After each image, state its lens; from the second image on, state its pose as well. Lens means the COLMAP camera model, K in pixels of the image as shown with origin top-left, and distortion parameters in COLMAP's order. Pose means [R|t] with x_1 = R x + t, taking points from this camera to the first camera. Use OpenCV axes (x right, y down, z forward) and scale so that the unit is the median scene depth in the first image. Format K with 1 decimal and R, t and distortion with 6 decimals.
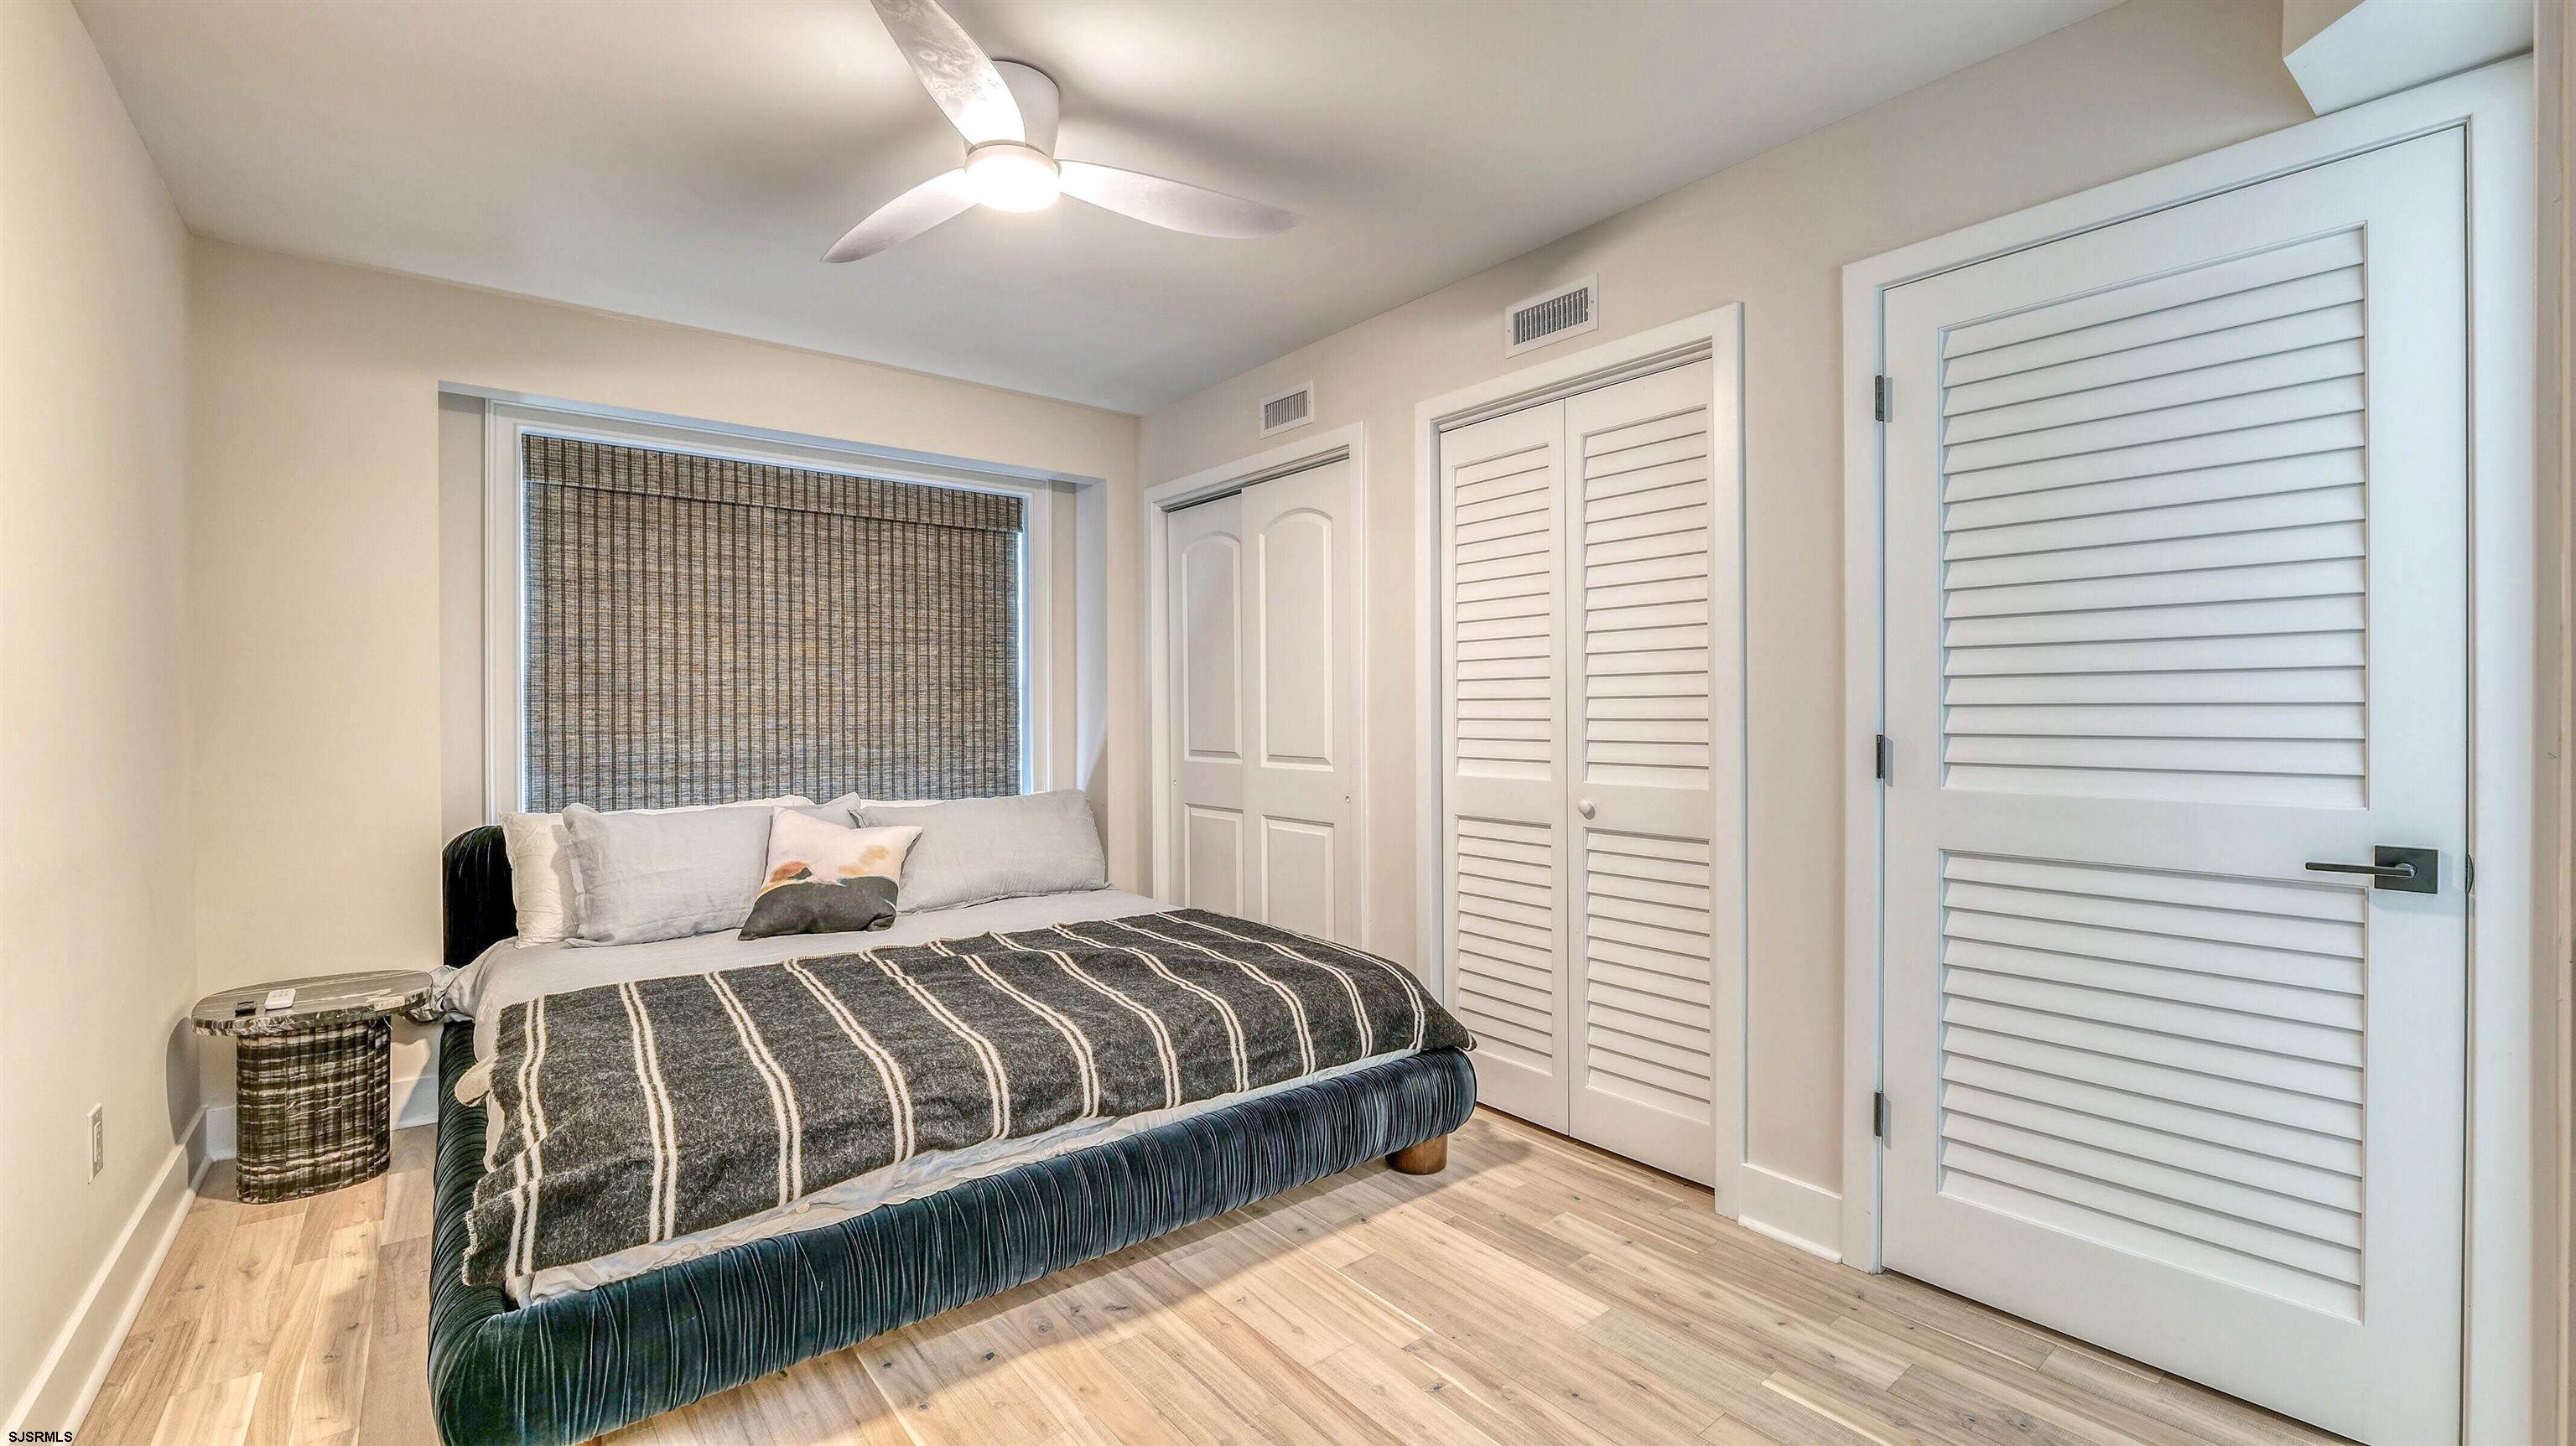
lens RADIAL K [[1050.6, 0, 1269.2], [0, 1050.6, 715.4], [0, 0, 1]] dist [-0.012242, 0.001294]
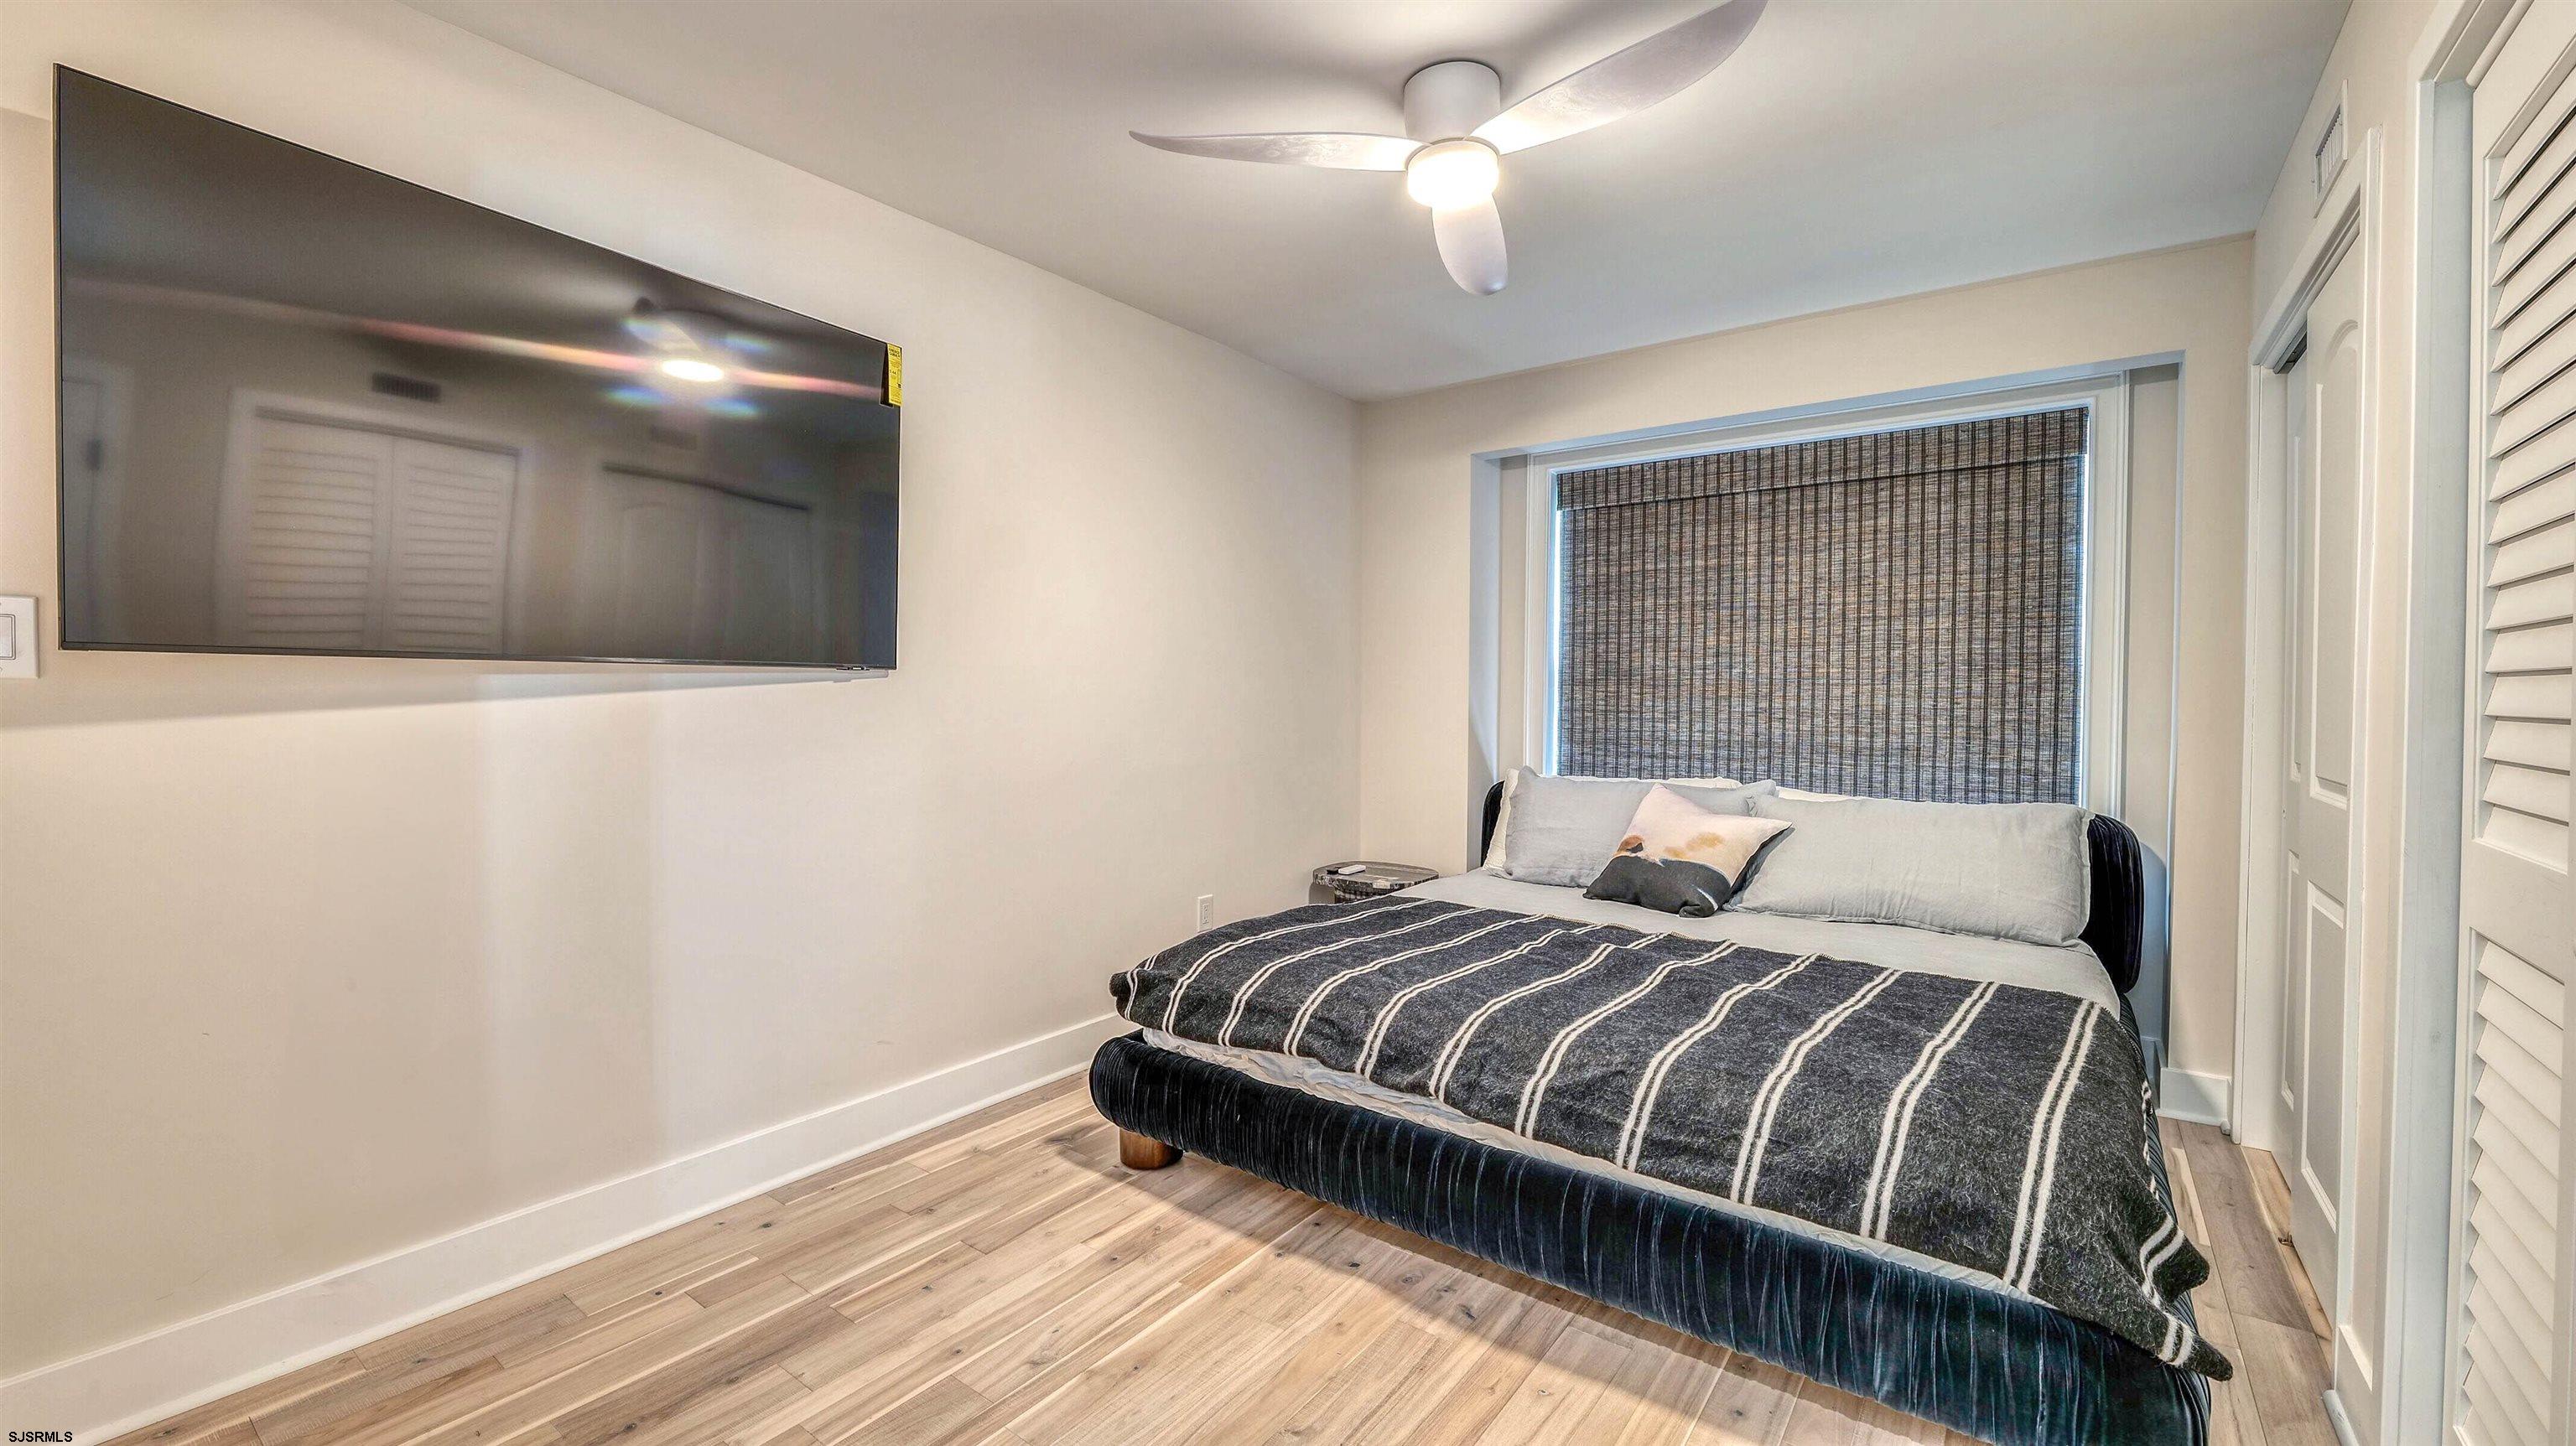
lens RADIAL K [[1050.6, 0, 1275.3], [0, 1050.6, 711.3], [0, 0, 1]] dist [-0.012242, 0.001294]
pose [[0.248984, 0.020760, -0.968285, 0.392021], [-0.009987, 0.999772, 0.018867, -0.001993], [0.968456, 0.004973, 0.249135, 0.313461]]
